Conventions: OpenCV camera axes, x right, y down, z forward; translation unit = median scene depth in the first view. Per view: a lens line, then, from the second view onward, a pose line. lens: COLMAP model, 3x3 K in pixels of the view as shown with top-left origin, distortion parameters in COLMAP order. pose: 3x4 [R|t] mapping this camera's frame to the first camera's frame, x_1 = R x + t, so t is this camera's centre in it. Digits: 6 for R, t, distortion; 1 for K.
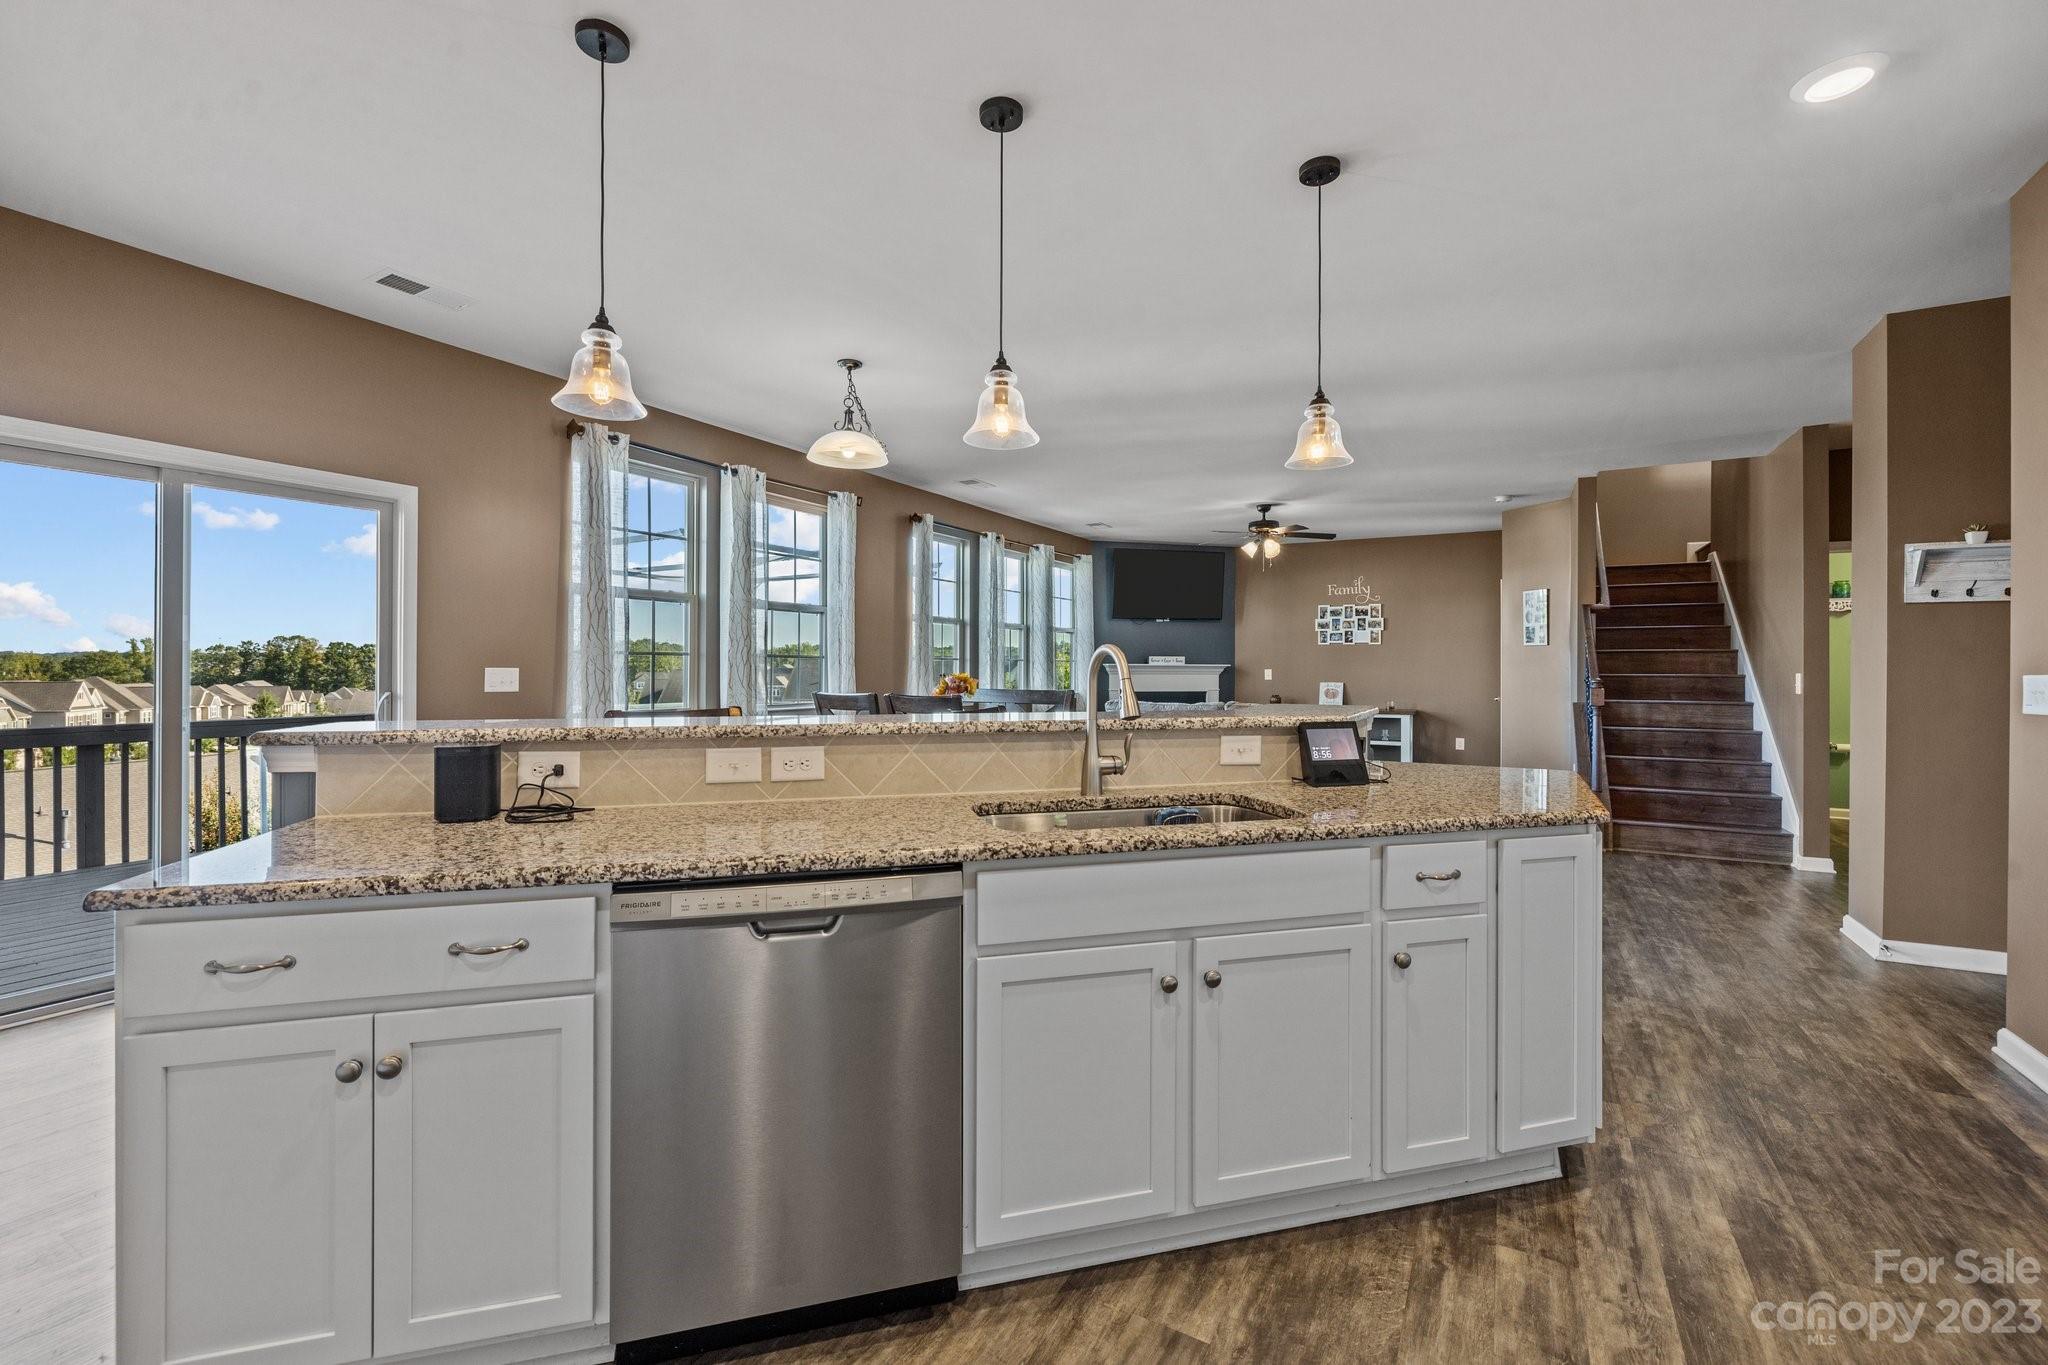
lens RADIAL K [[859.3, 0, 1015.8], [0, 859.3, 674.7], [0, 0, 1]] dist [-0.000828, -0.000136]
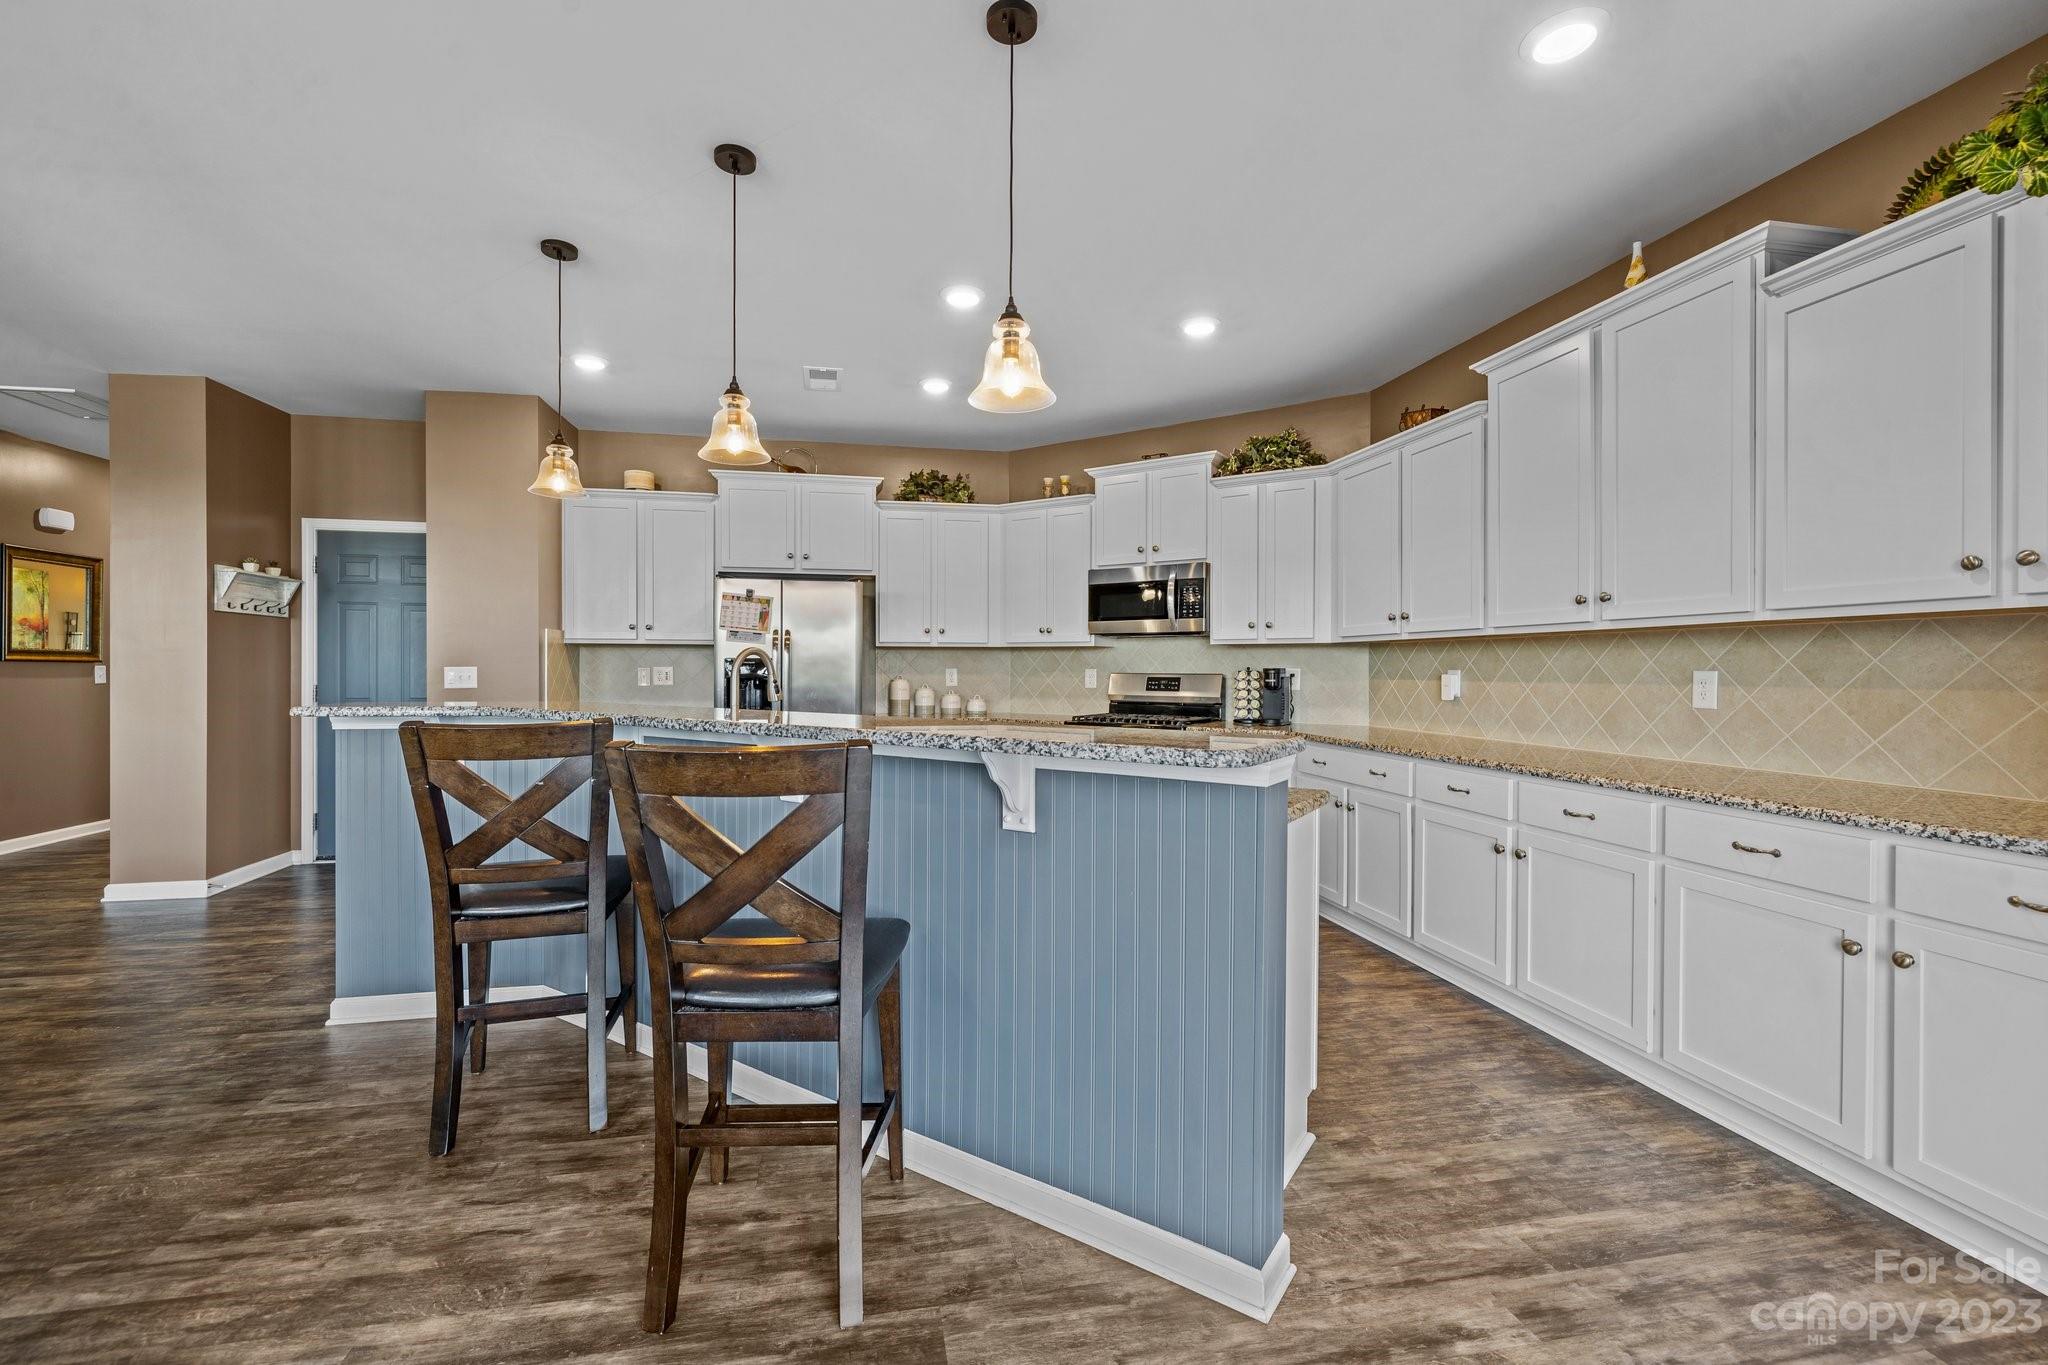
lens RADIAL K [[859.3, 0, 1017.4], [0, 859.3, 676.9], [0, 0, 1]] dist [-0.000828, -0.000136]
pose [[-0.656488, -0.014062, 0.754206, -1.041151], [0.001936, 0.999792, 0.020326, -0.013409], [-0.754334, 0.014804, -0.656323, 1.391866]]
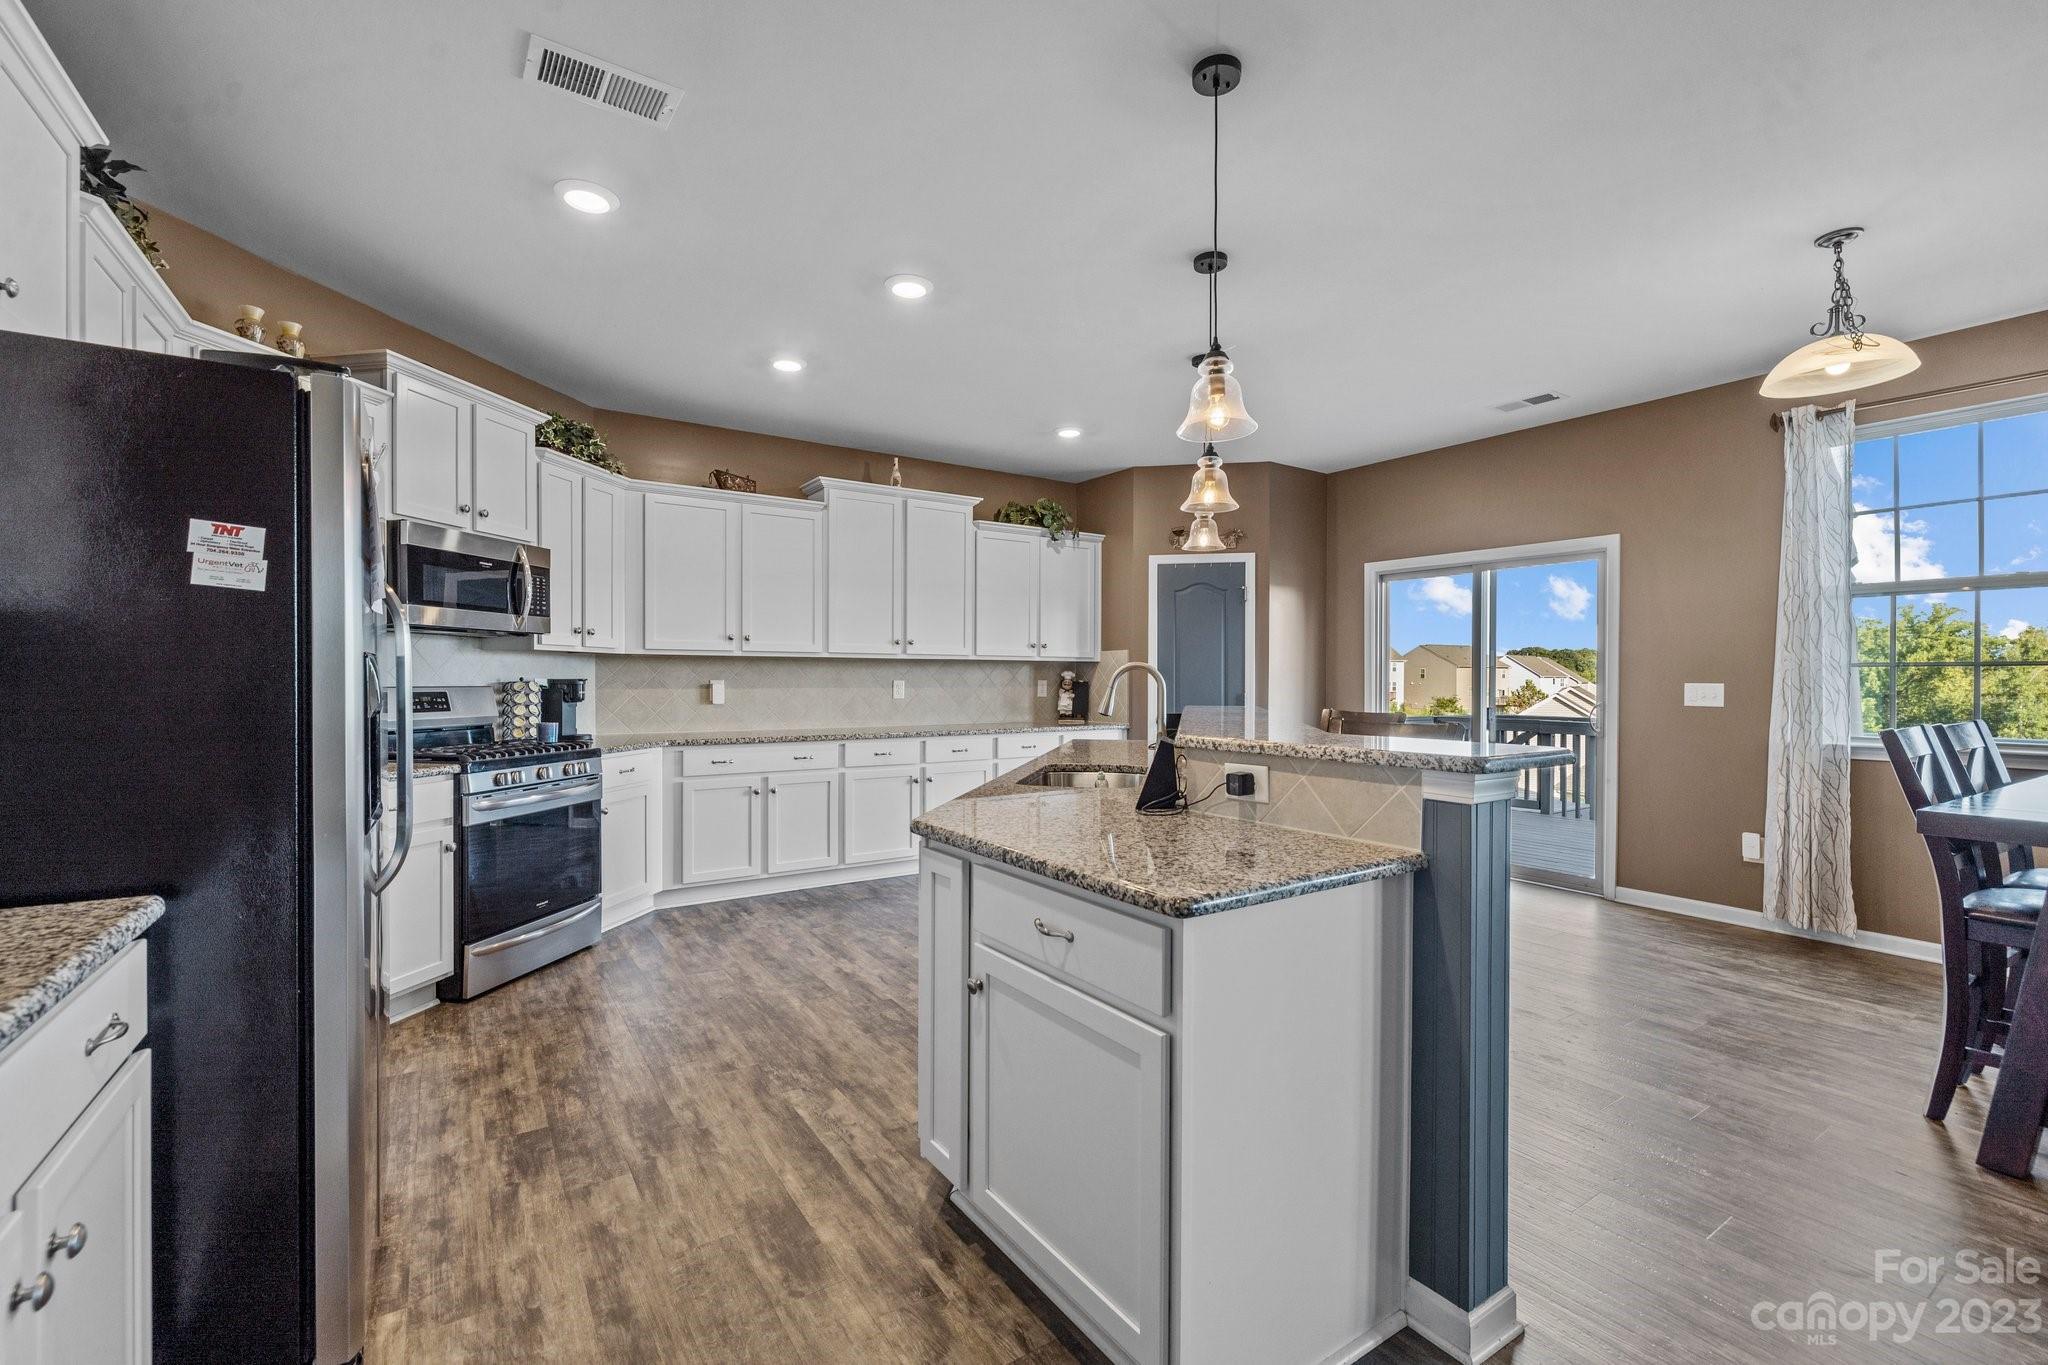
lens RADIAL K [[859.3, 0, 1017.2], [0, 859.3, 692.3], [0, 0, 1]] dist [-0.000828, -0.000136]
pose [[-0.446557, 0.008352, -0.894716, 1.258384], [-0.012565, 0.999799, 0.015604, -0.004015], [0.894667, 0.018210, -0.446362, 1.279060]]
